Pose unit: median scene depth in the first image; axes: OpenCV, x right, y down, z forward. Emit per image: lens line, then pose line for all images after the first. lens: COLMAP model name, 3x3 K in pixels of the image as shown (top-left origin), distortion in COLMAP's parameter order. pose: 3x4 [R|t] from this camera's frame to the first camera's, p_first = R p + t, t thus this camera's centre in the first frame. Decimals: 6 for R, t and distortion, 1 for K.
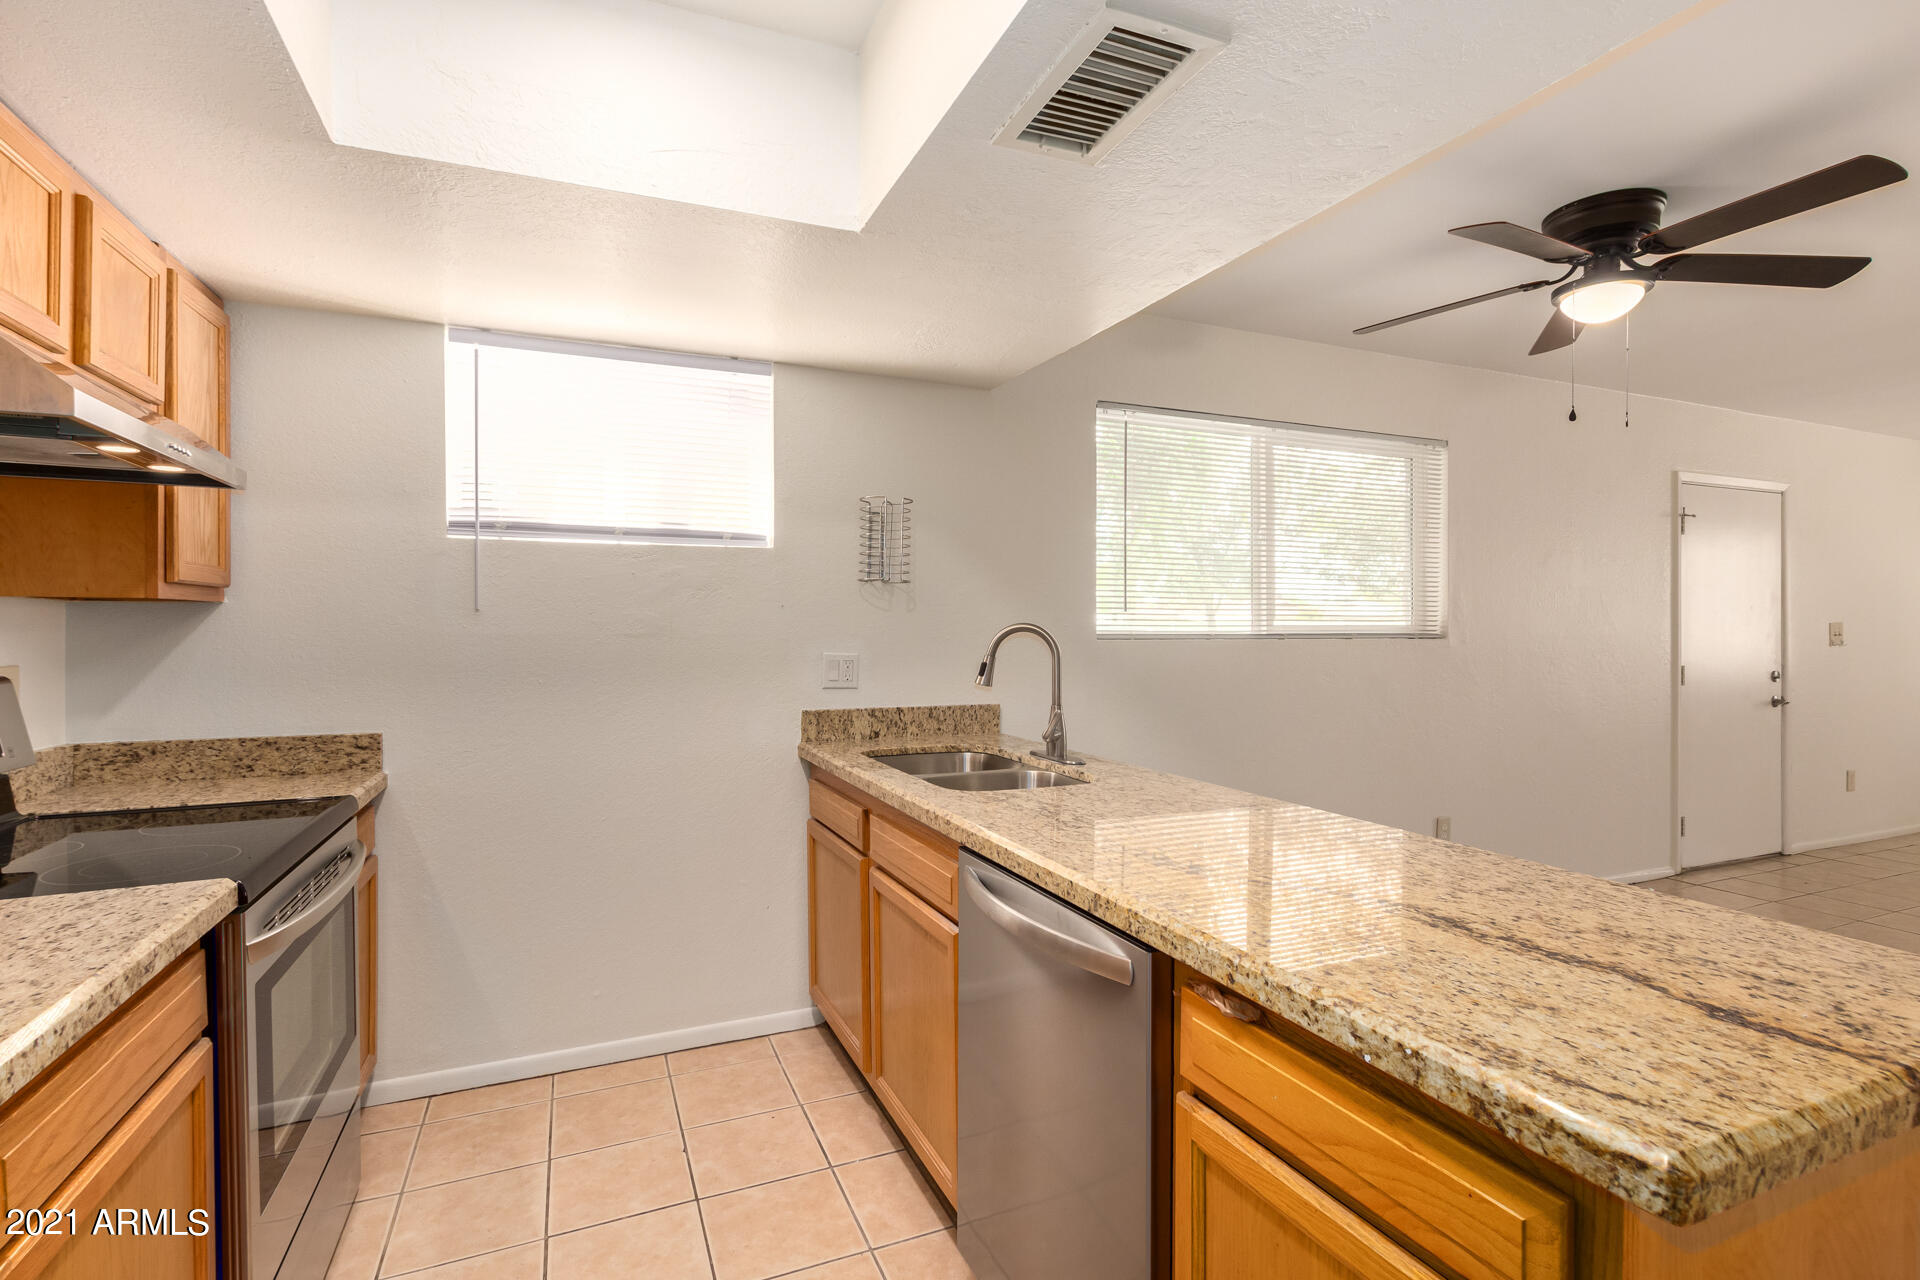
lens RADIAL K [[897.5, 0, 952.7], [0, 897.5, 635.2], [0, 0, 1]] dist [0.008414, -0.001765]
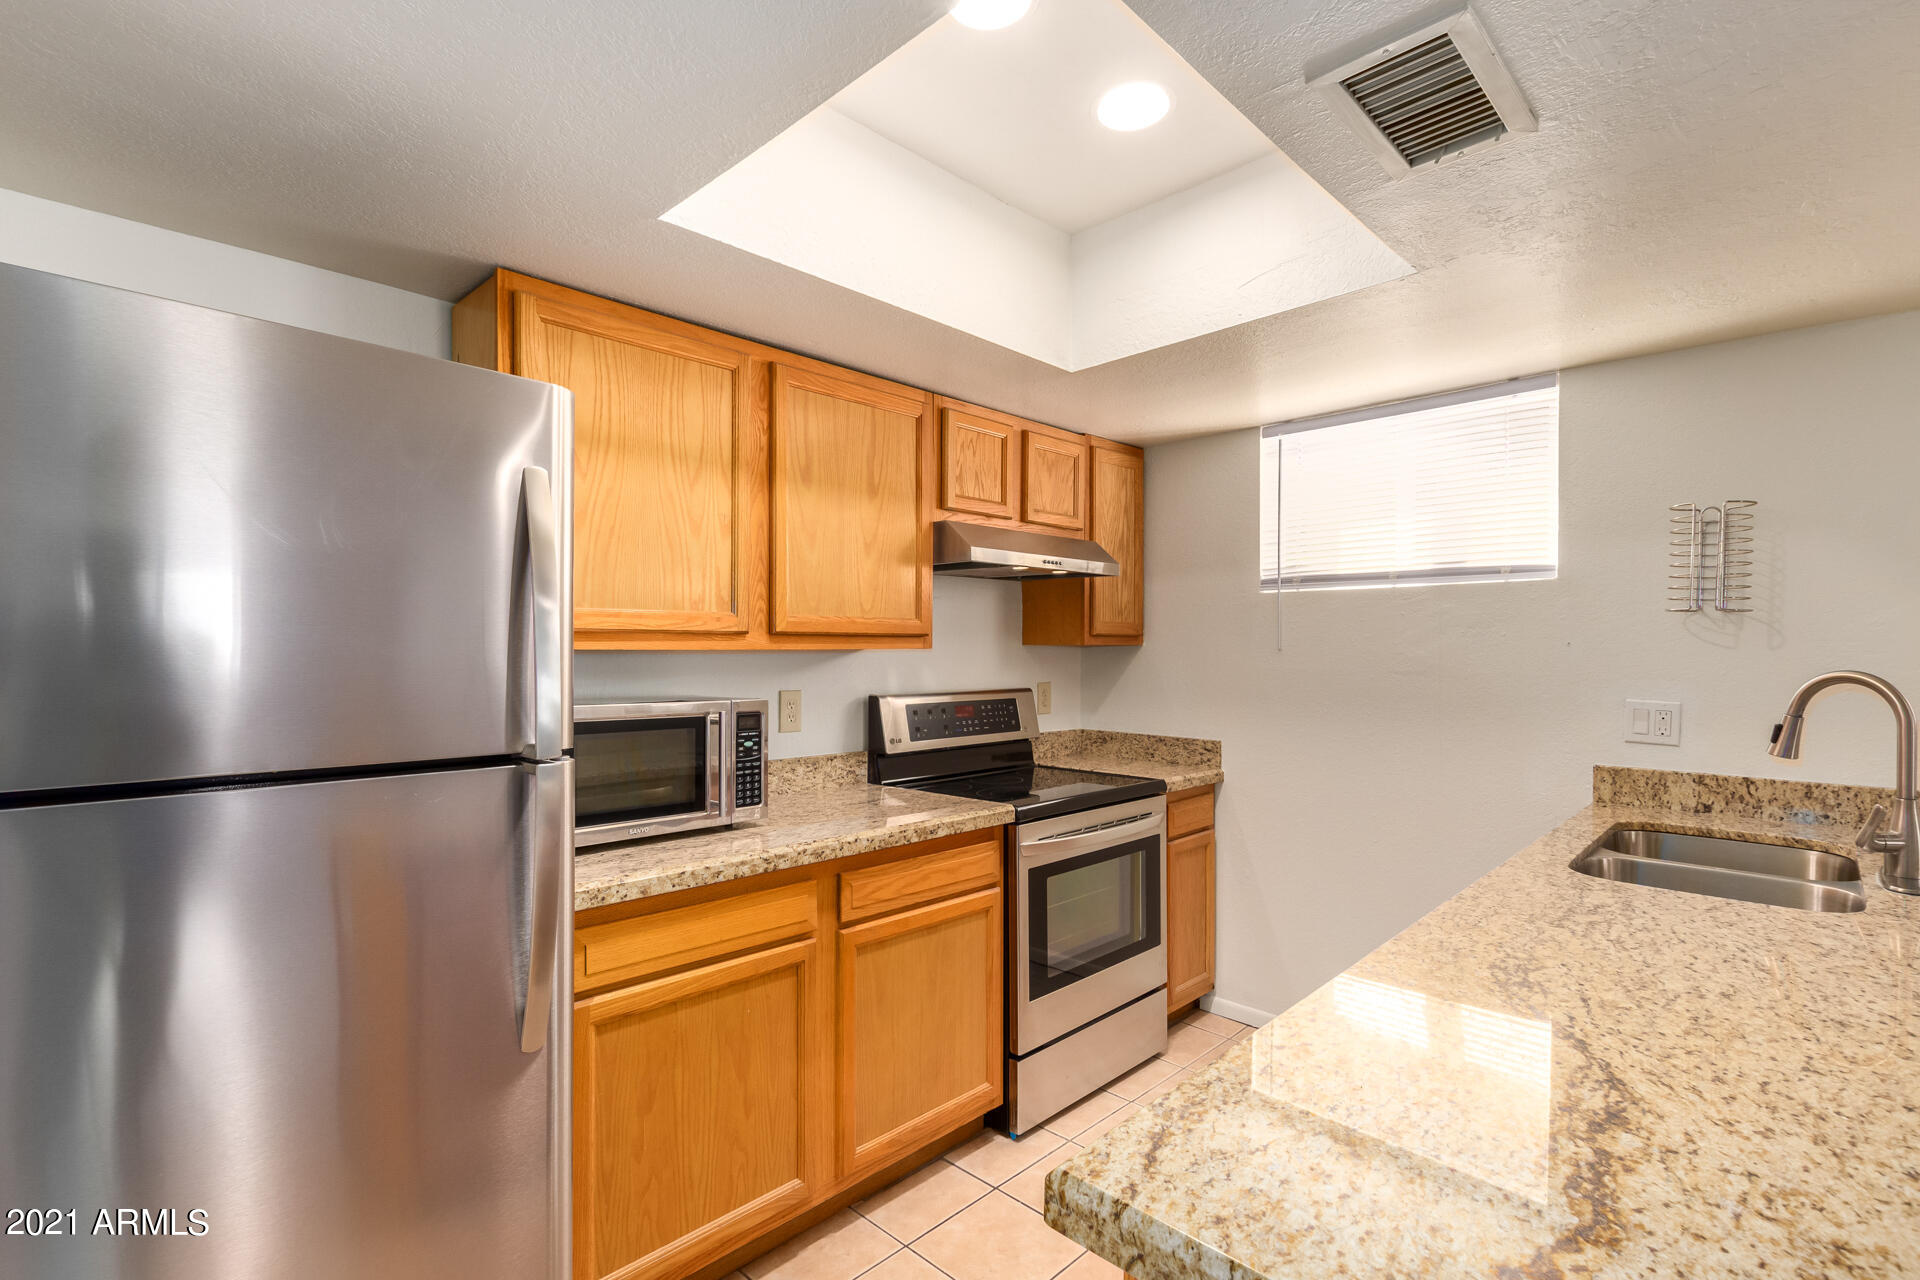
lens RADIAL K [[897.5, 0, 934.1], [0, 897.5, 656.6], [0, 0, 1]] dist [0.008414, -0.001765]
pose [[0.360091, 0.008108, -0.932882, 0.458817], [-0.010350, 0.999935, 0.004696, -0.019444], [0.932860, 0.007964, 0.360152, 0.111453]]
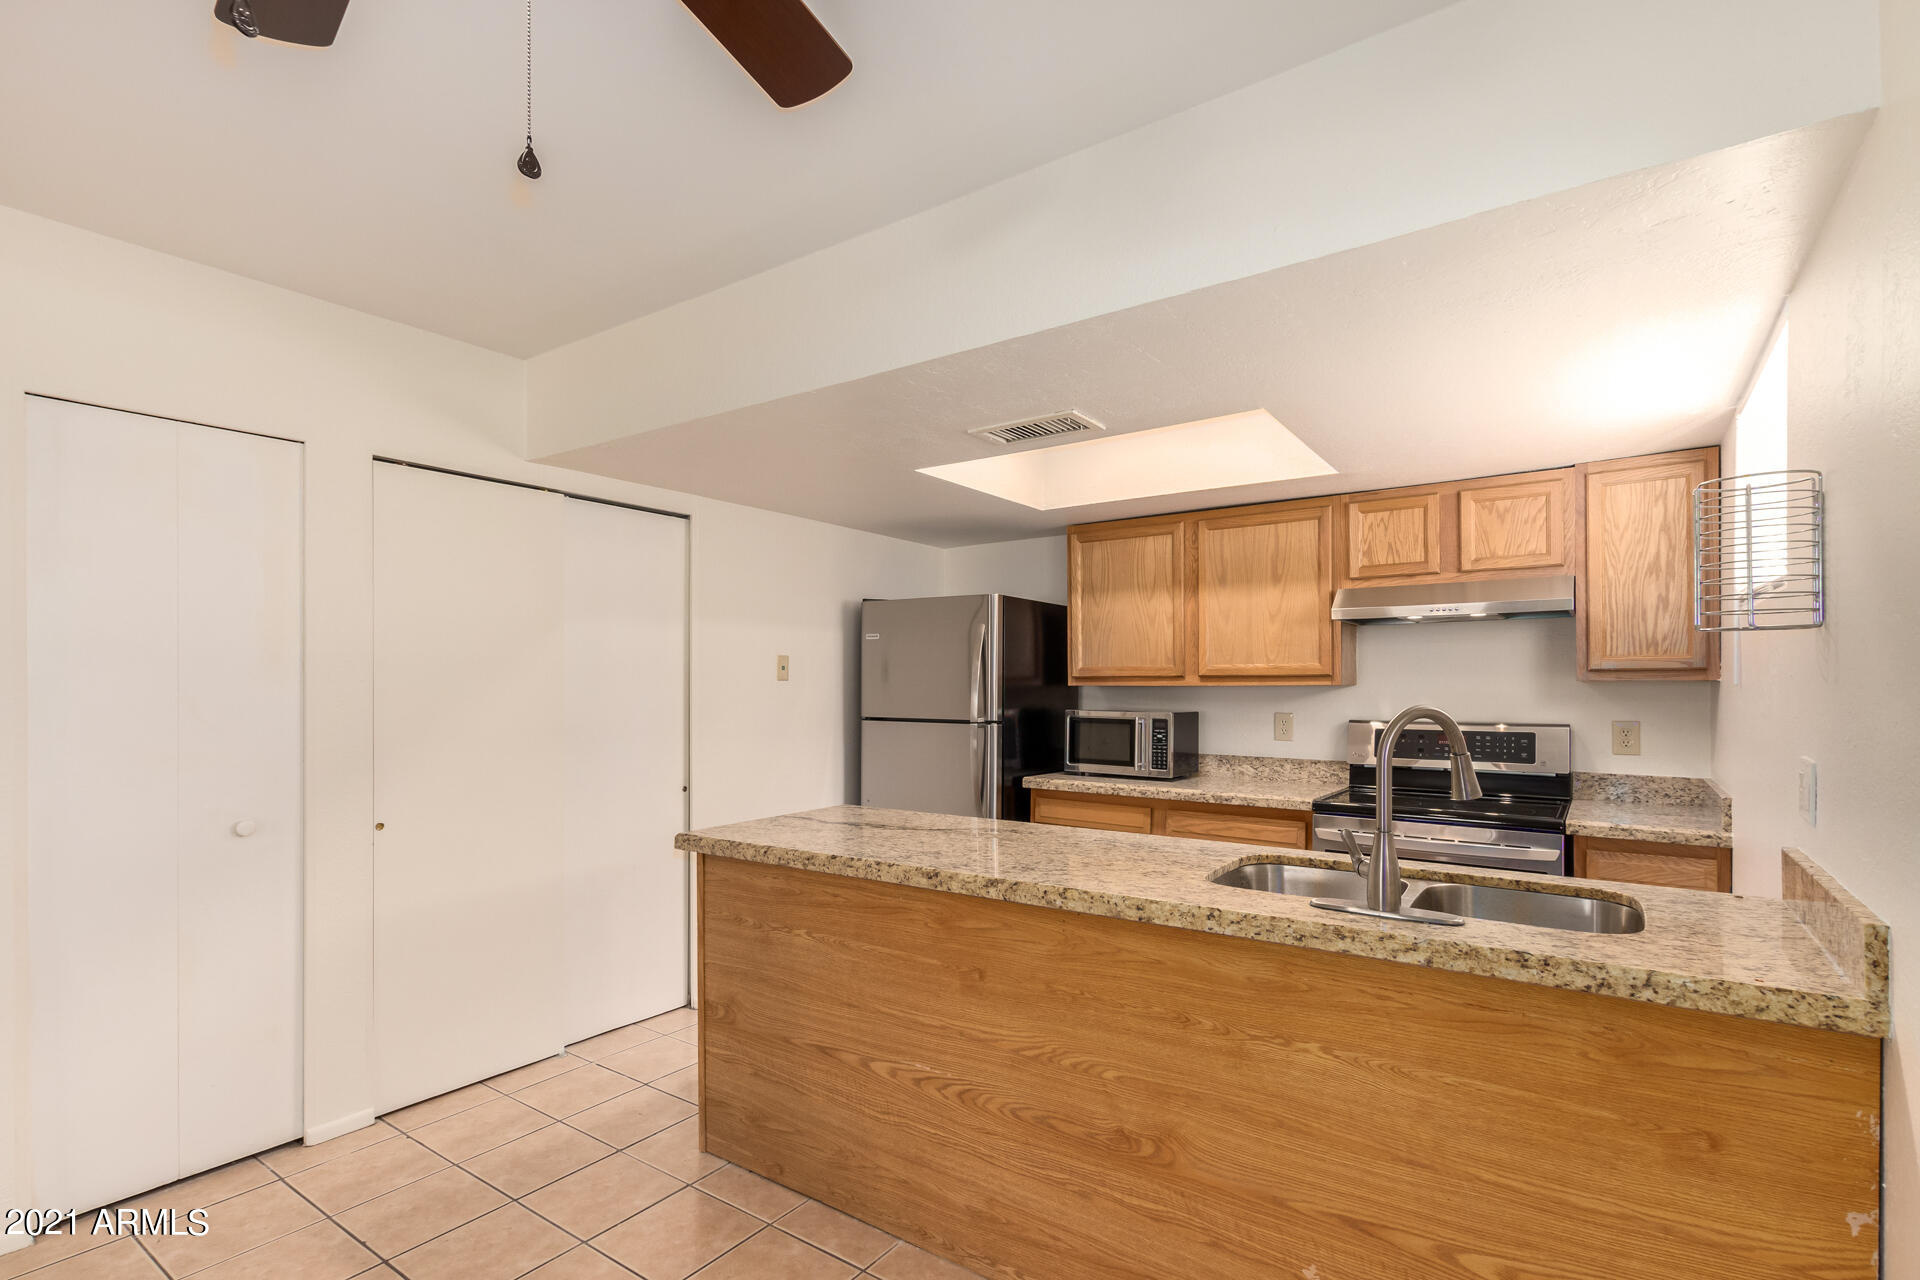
lens RADIAL K [[915.5, 0, 994.5], [0, 915.5, 684.1], [0, 0, 1]] dist [0.008197, 0.000724]
pose [[-0.846812, -0.000270, -0.531893, 0.703875], [-0.004394, 0.999969, 0.006488, -0.031935], [0.531875, 0.007832, -0.846787, 1.425516]]
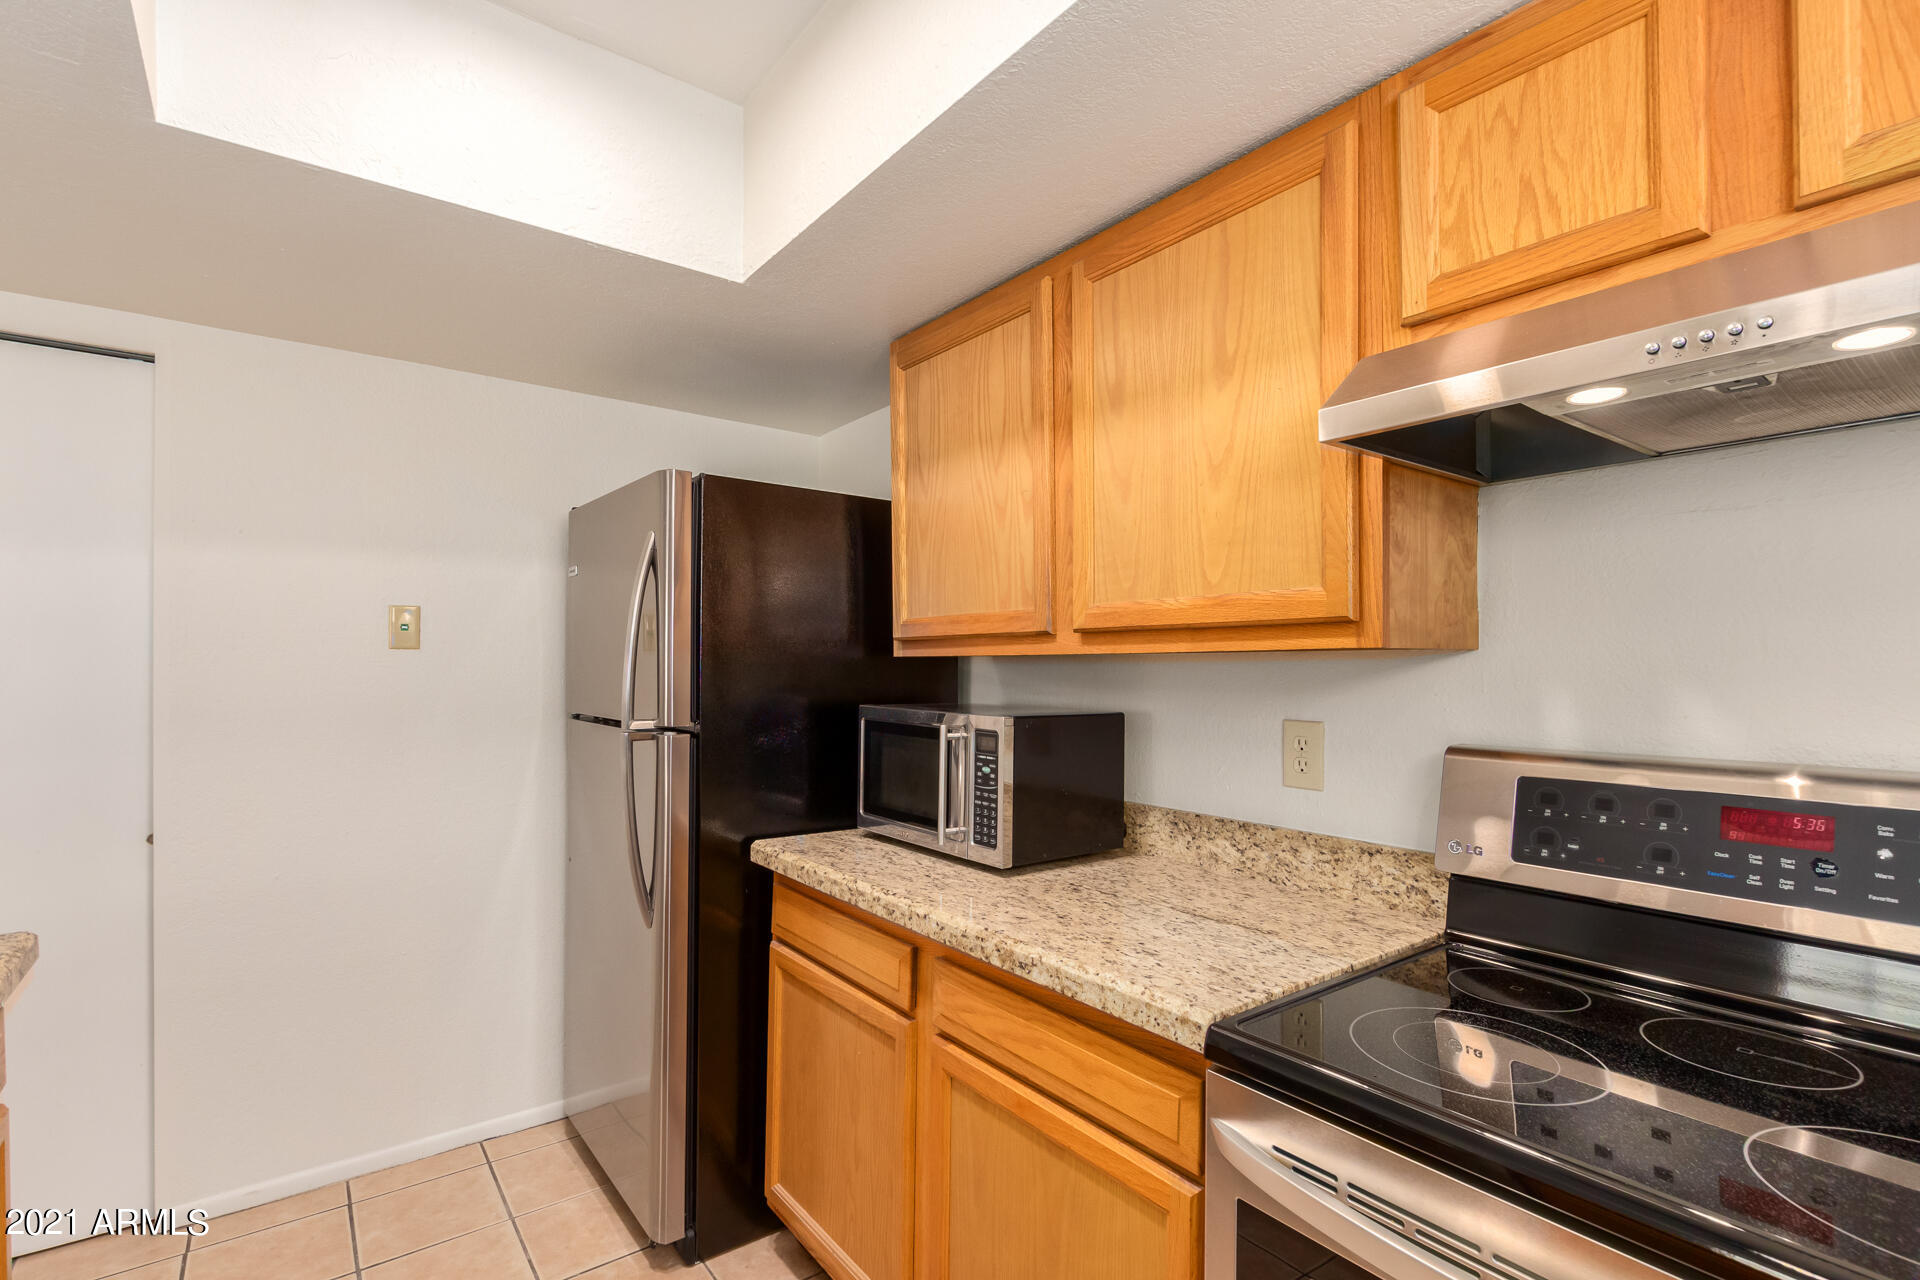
lens RADIAL K [[897.5, 0, 1014.7], [0, 897.5, 664.2], [0, 0, 1]] dist [0.008414, -0.001765]
pose [[-0.966388, -0.000399, -0.257087, -0.216215], [-0.002042, 0.999979, 0.006124, -0.017127], [0.257080, 0.006443, -0.966369, 0.904259]]
